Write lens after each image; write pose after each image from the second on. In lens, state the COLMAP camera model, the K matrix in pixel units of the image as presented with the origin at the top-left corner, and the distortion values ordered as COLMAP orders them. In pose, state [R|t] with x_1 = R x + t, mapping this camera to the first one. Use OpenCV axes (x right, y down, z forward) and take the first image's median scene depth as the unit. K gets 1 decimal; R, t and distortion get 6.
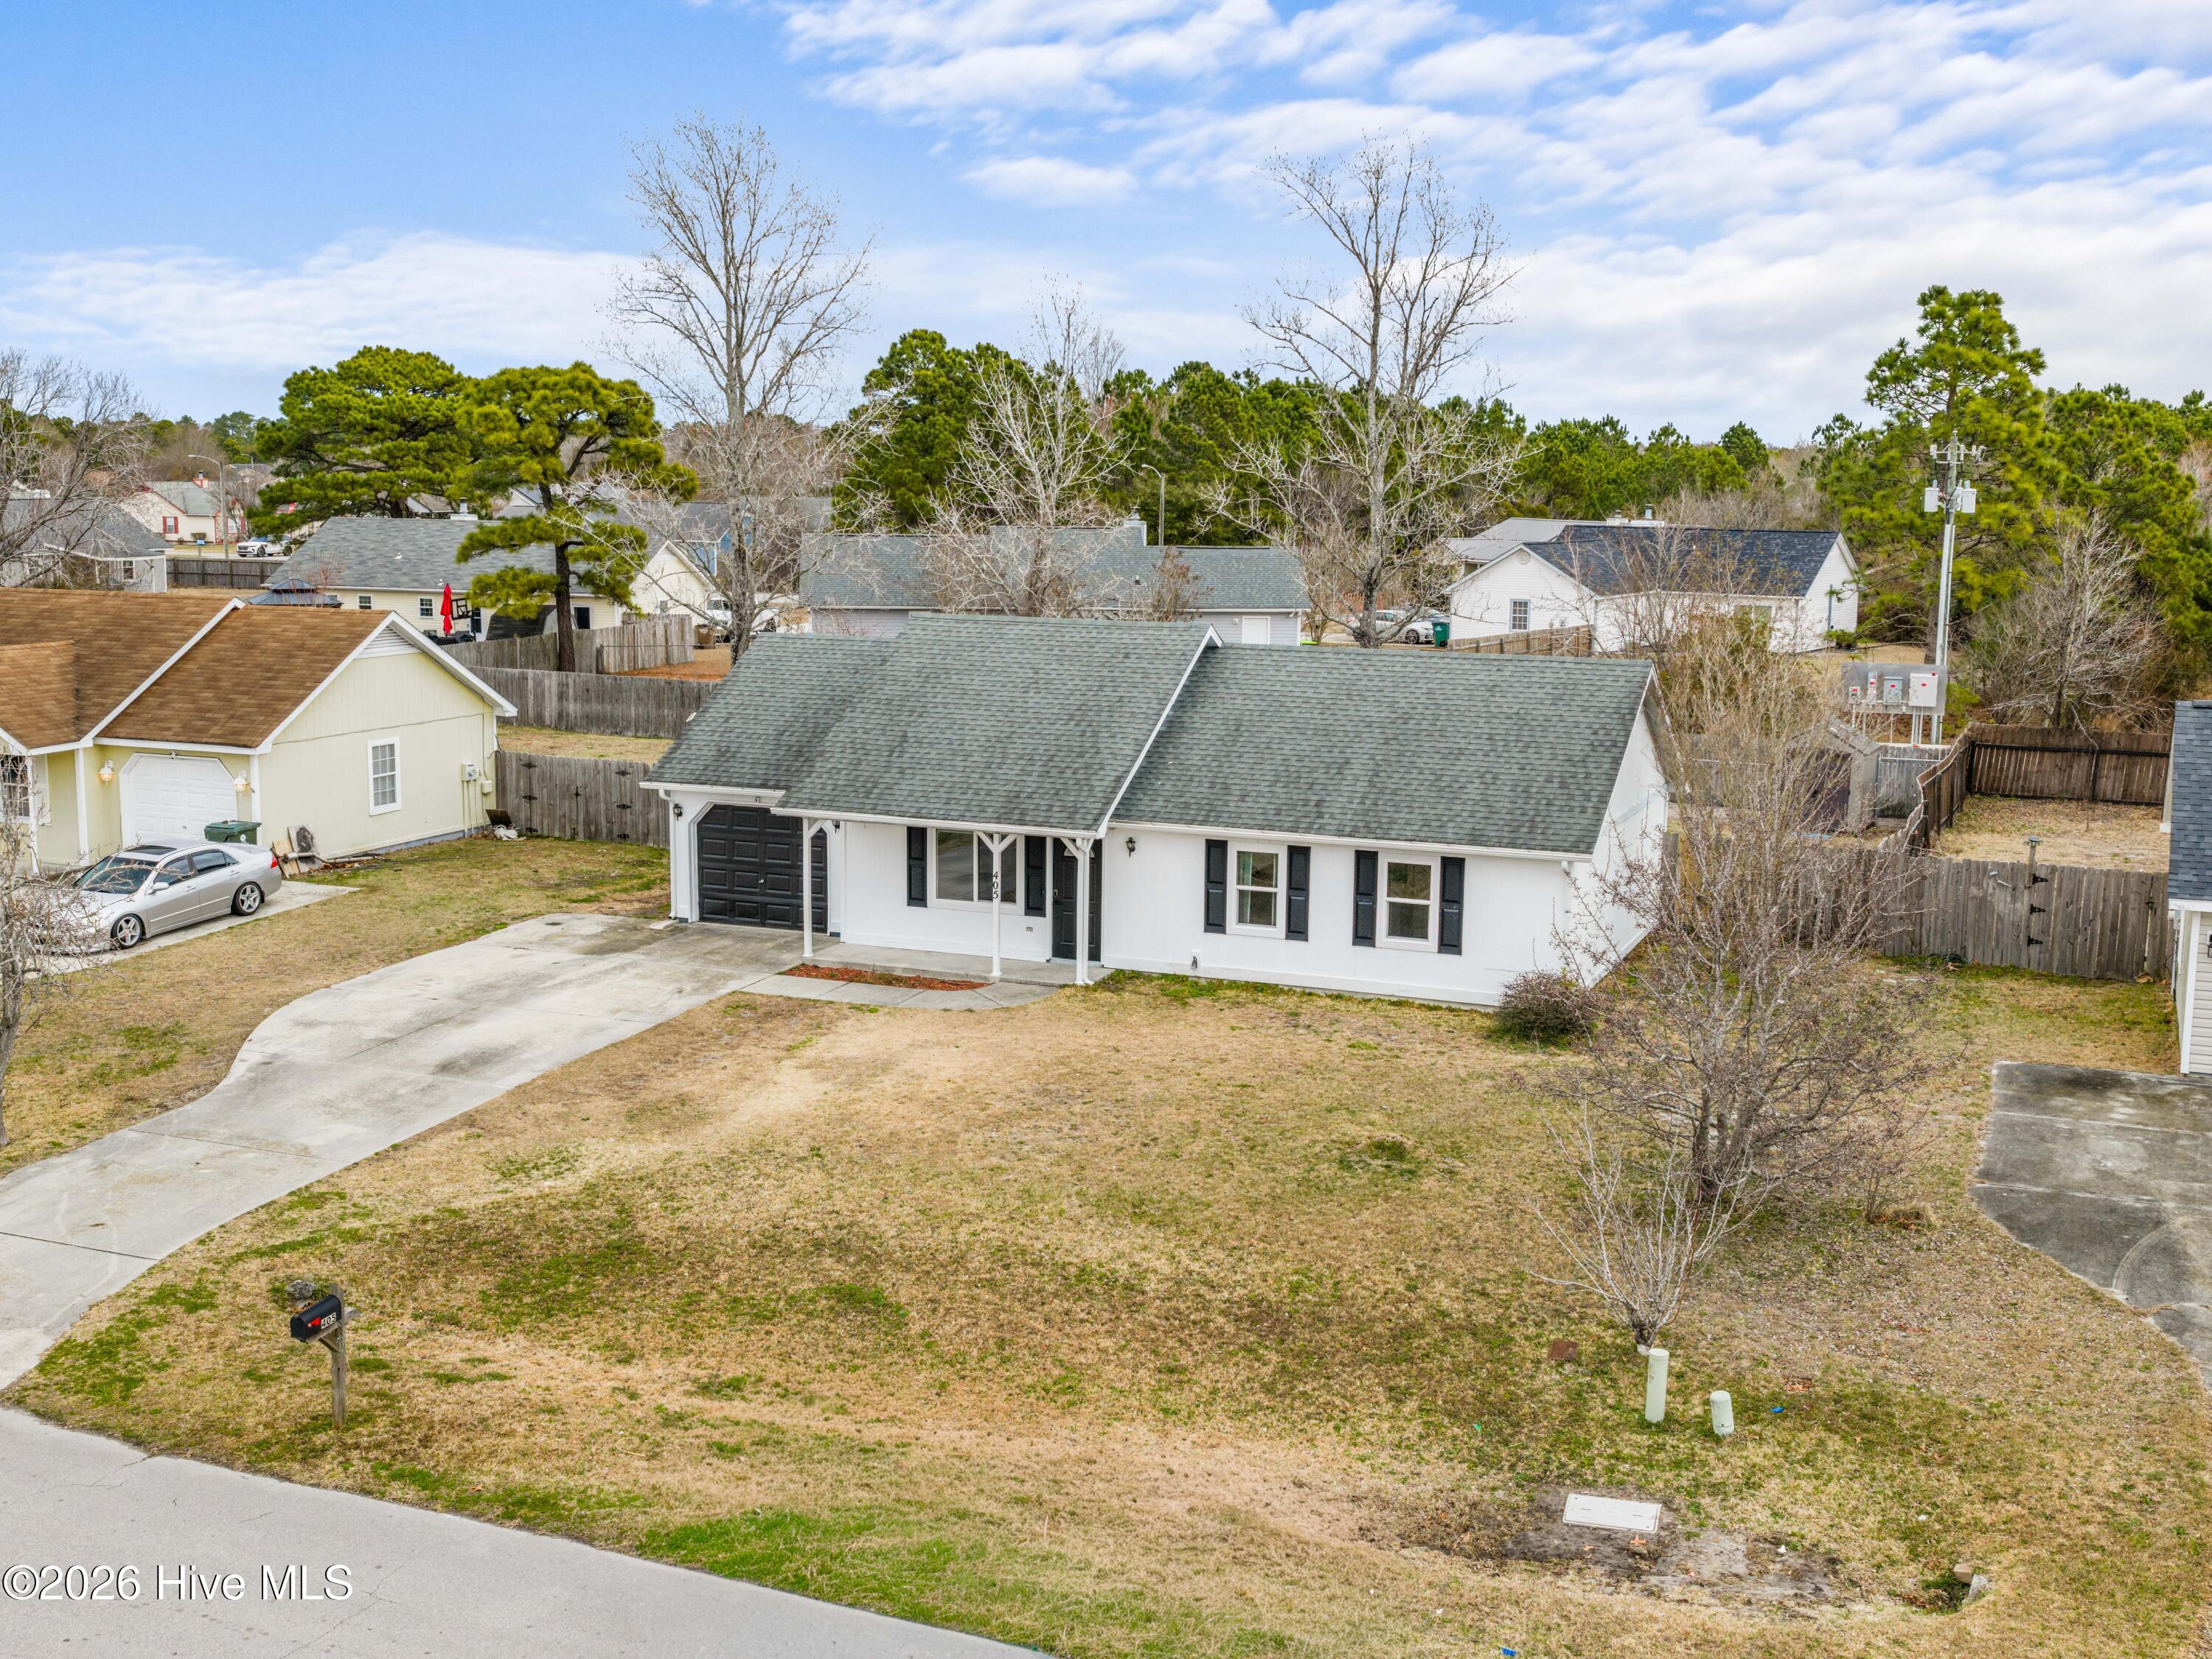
lens RADIAL K [[2430.3, 0, 1115.6], [0, 2430.3, 833.6], [0, 0, 1]] dist [0.051201, -0.144831]
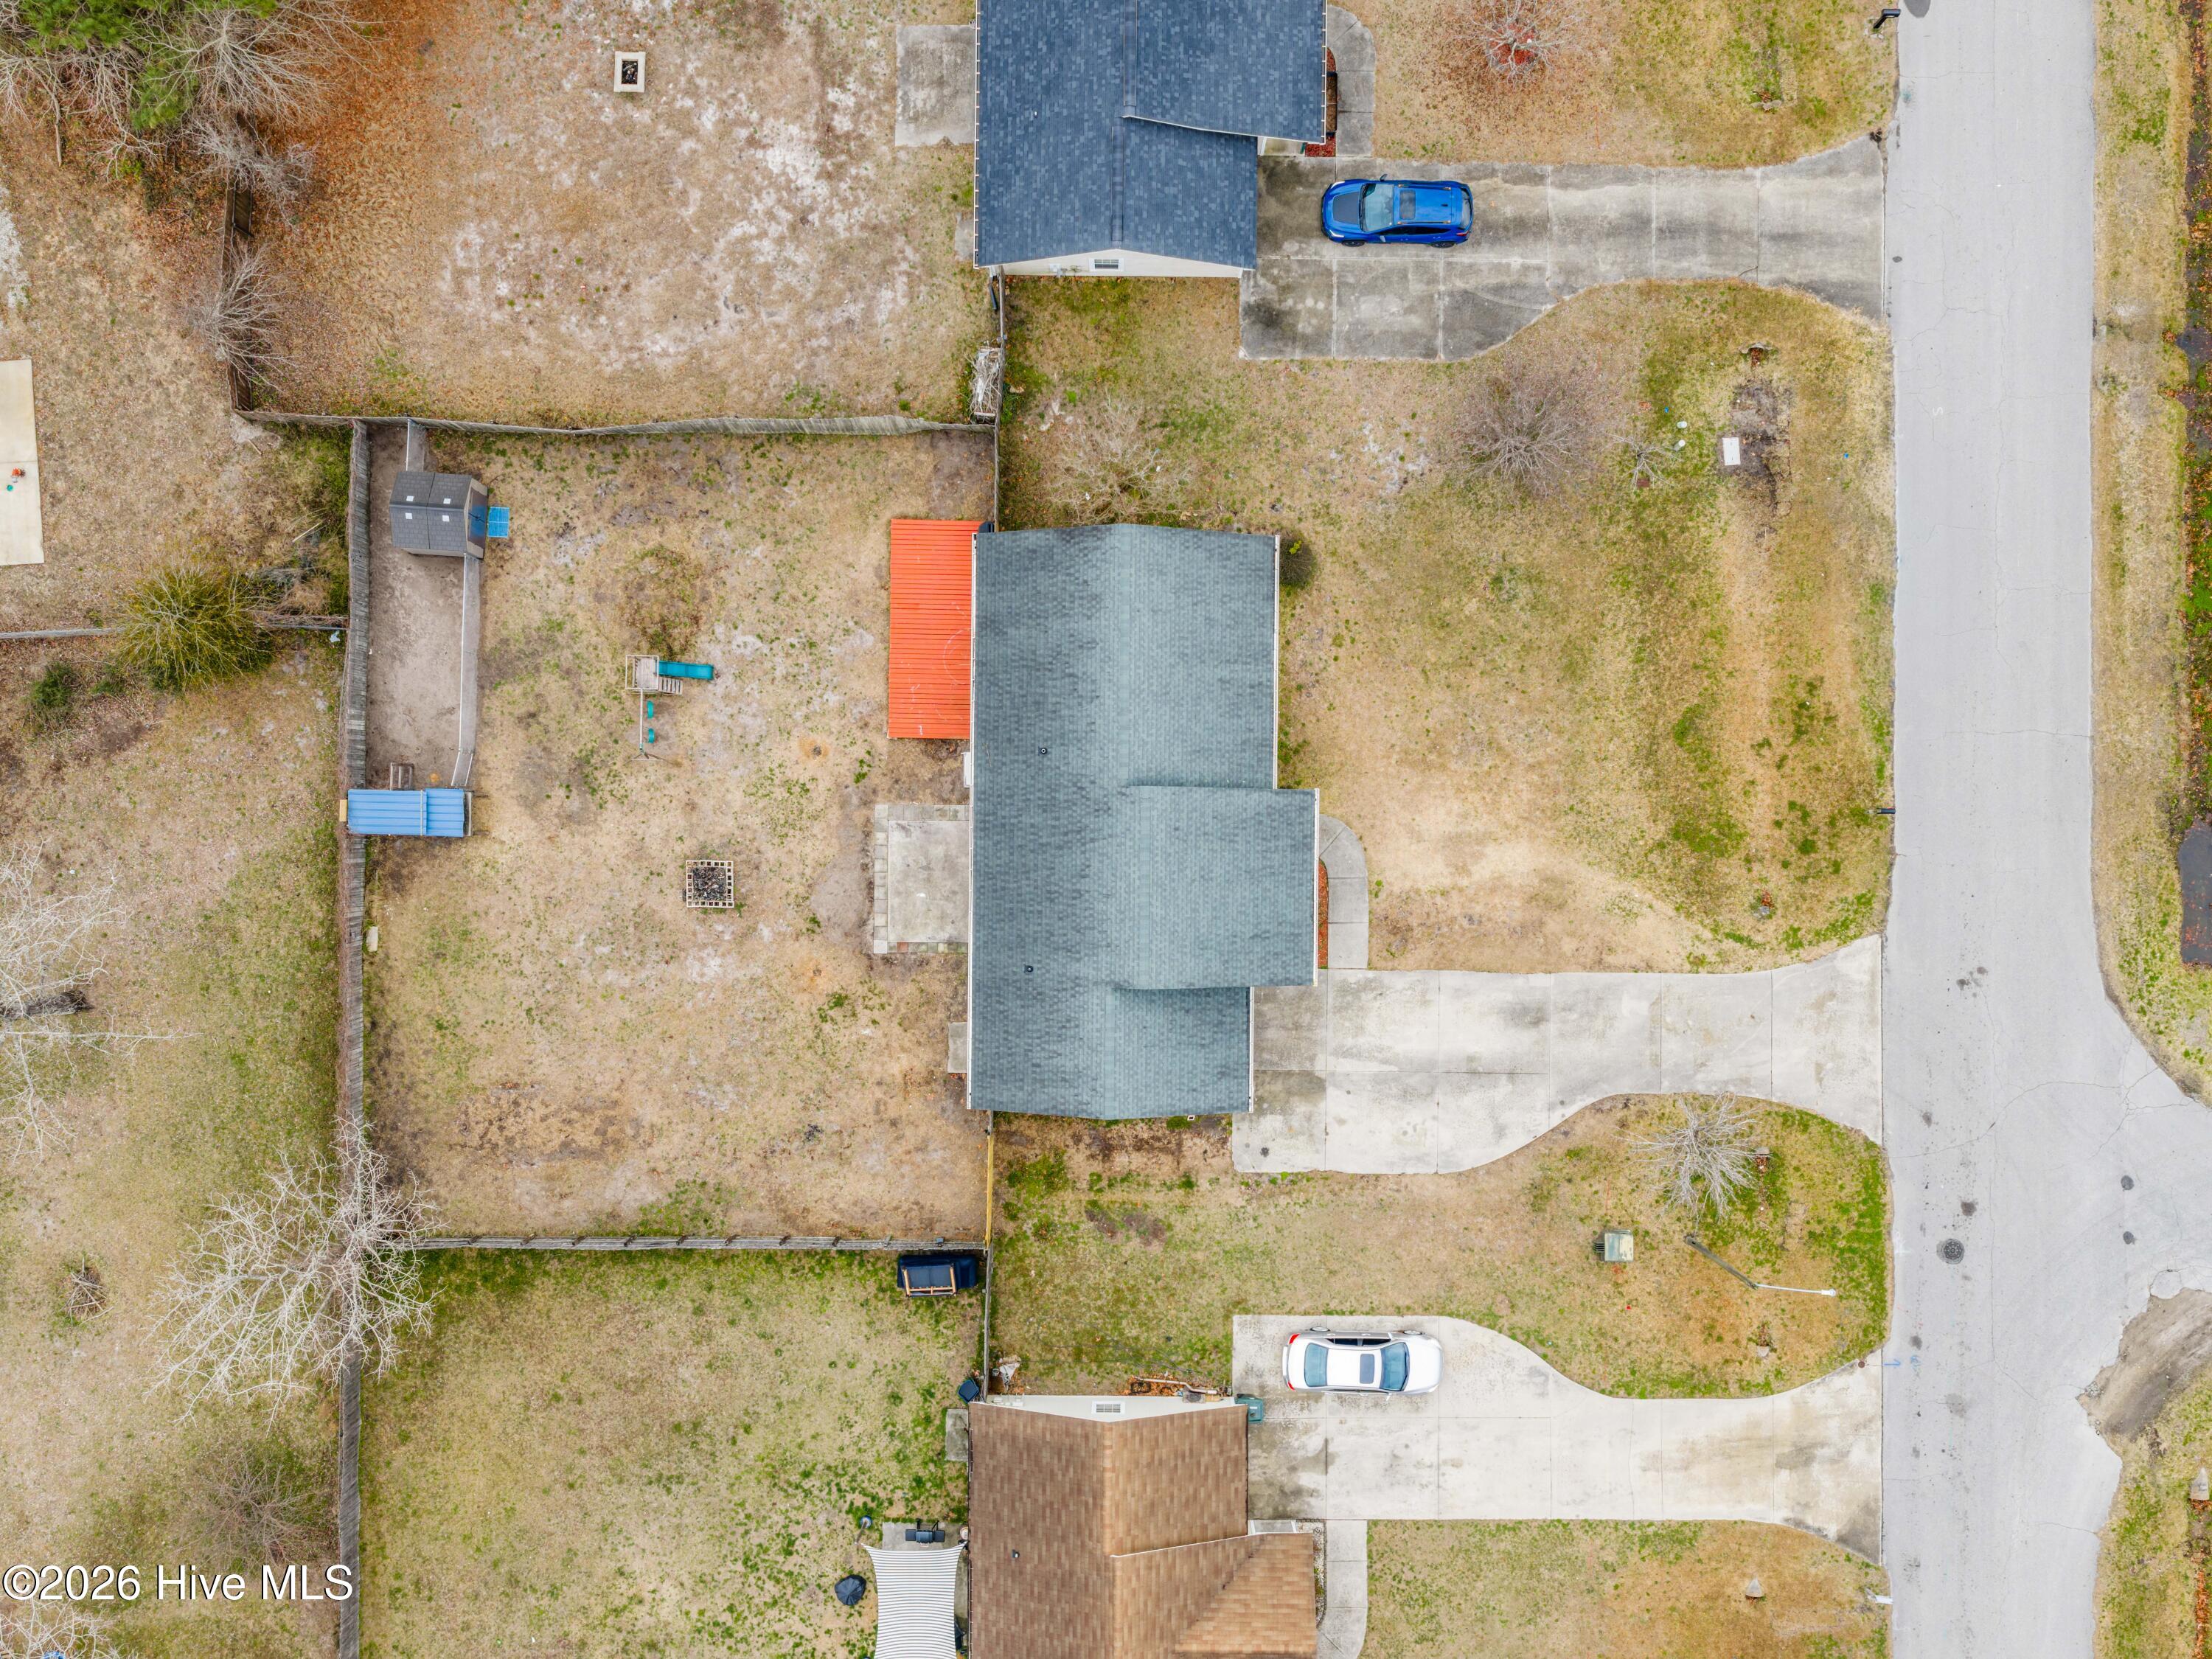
lens RADIAL K [[2430.3, 0, 1115.6], [0, 2430.3, 833.6], [0, 0, 1]] dist [0.051201, -0.144831]
pose [[-0.371630, -0.928354, -0.007074, 0.033116], [0.142027, -0.064382, 0.987767, -1.964655], [-0.917453, 0.366079, 0.155777, 0.891046]]
